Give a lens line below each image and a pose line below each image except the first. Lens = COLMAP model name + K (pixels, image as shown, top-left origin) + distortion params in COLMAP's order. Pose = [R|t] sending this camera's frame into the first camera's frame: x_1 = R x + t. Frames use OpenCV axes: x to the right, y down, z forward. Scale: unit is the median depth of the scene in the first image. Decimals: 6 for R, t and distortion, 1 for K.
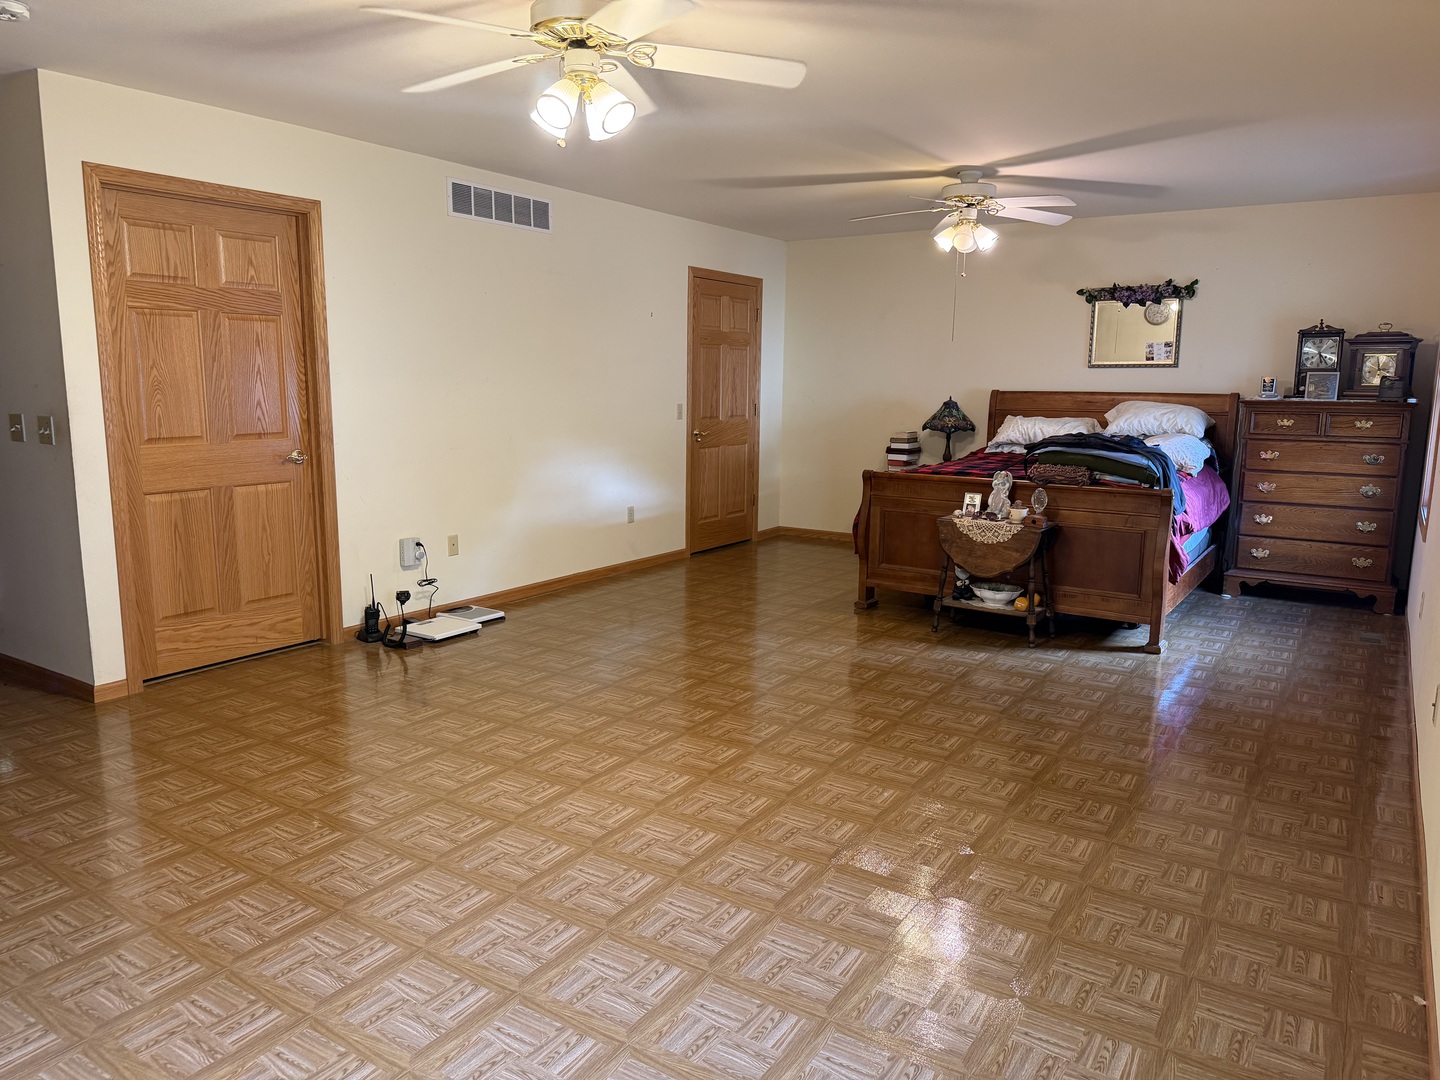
lens RADIAL K [[1030.1, 0, 726.0], [0, 1030.1, 546.4], [0, 0, 1]] dist [0.104525, -0.129692]
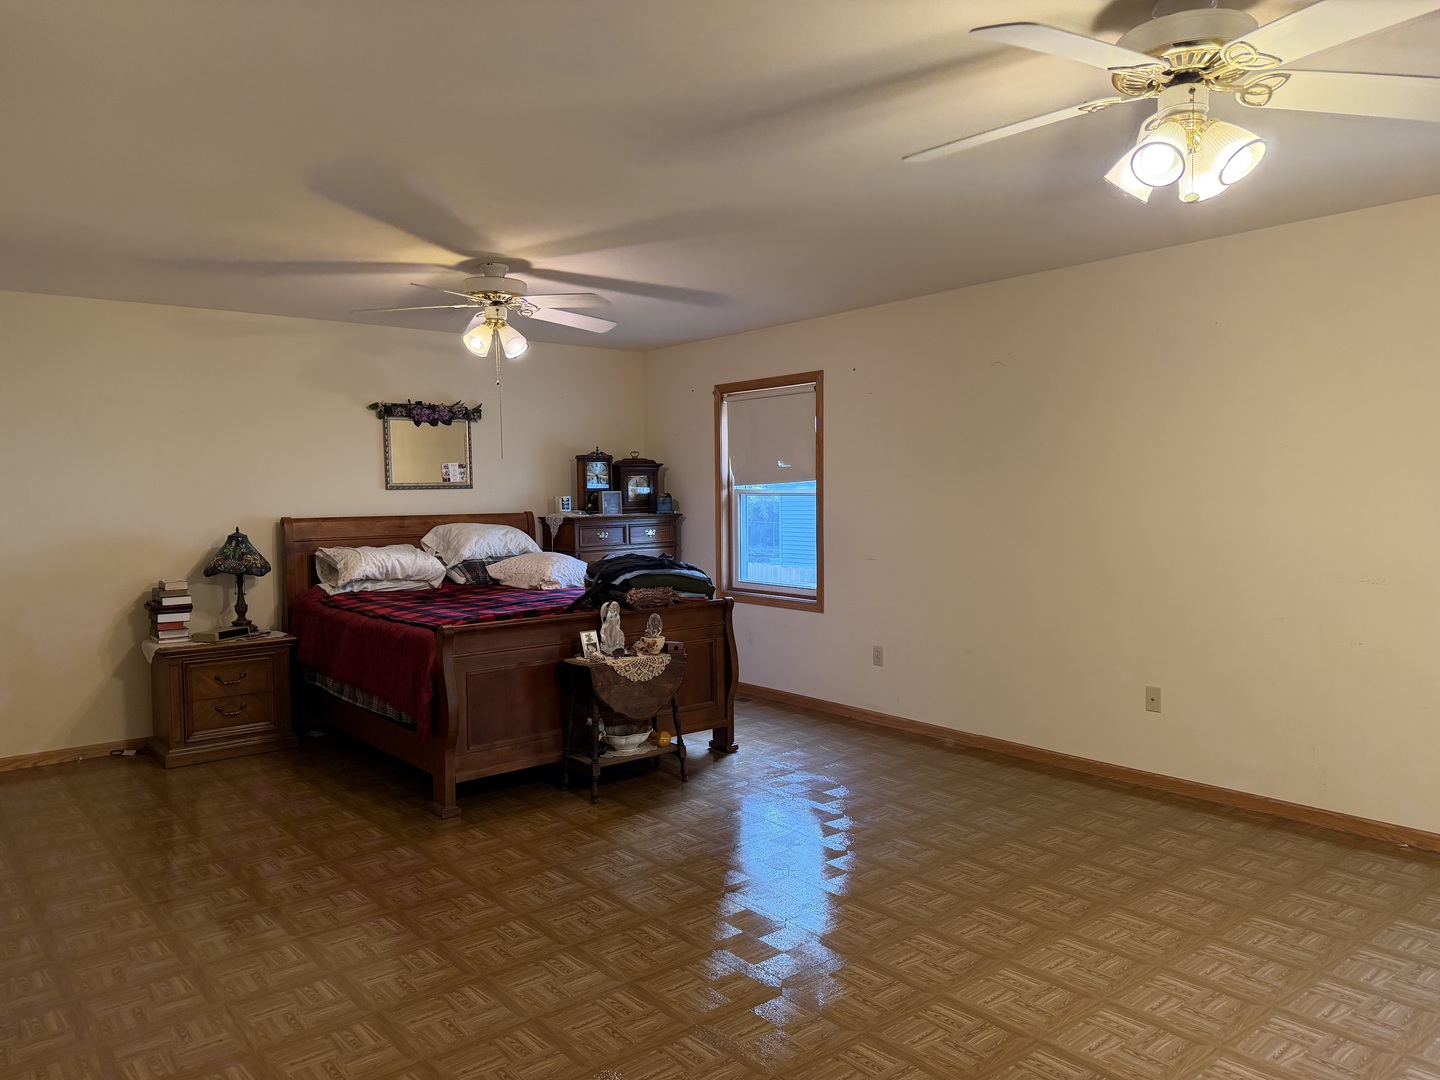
lens RADIAL K [[998.0, 0, 717.1], [0, 998.0, 544.4], [0, 0, 1]] dist [0.005229, 0.001087]
pose [[0.293655, -0.067291, 0.953540, -0.413227], [0.171715, 0.985006, 0.016630, -0.094204], [-0.940362, 0.158854, 0.300807, 0.504340]]
